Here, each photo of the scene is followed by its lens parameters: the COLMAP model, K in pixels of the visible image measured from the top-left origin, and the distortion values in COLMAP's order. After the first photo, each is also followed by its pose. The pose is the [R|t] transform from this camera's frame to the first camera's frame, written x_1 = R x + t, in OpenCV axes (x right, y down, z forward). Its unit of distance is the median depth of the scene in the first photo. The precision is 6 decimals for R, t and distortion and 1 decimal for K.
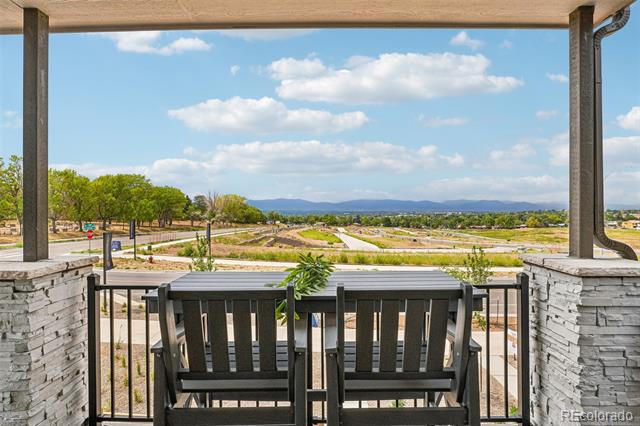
lens RADIAL K [[325.0, 0, 319.6], [0, 325.0, 214.8], [0, 0, 1]] dist [-0.014307, 0.001839]
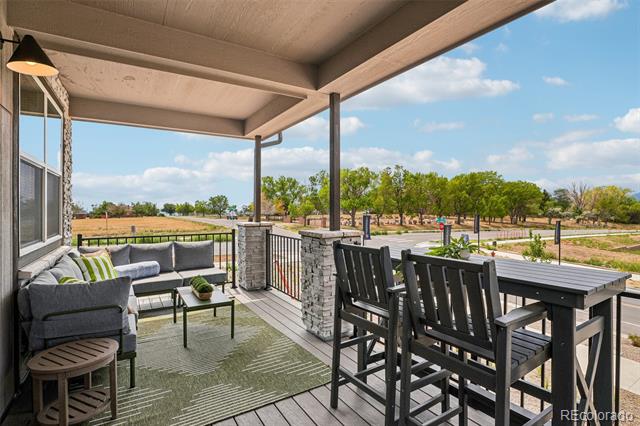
lens RADIAL K [[325.0, 0, 318.6], [0, 325.0, 211.3], [0, 0, 1]] dist [-0.014307, 0.001839]
pose [[0.535846, 0.010930, -0.844245, 0.602702], [-0.009931, 0.999929, 0.006642, 0.022401], [0.844257, 0.004826, 0.535916, -0.055926]]
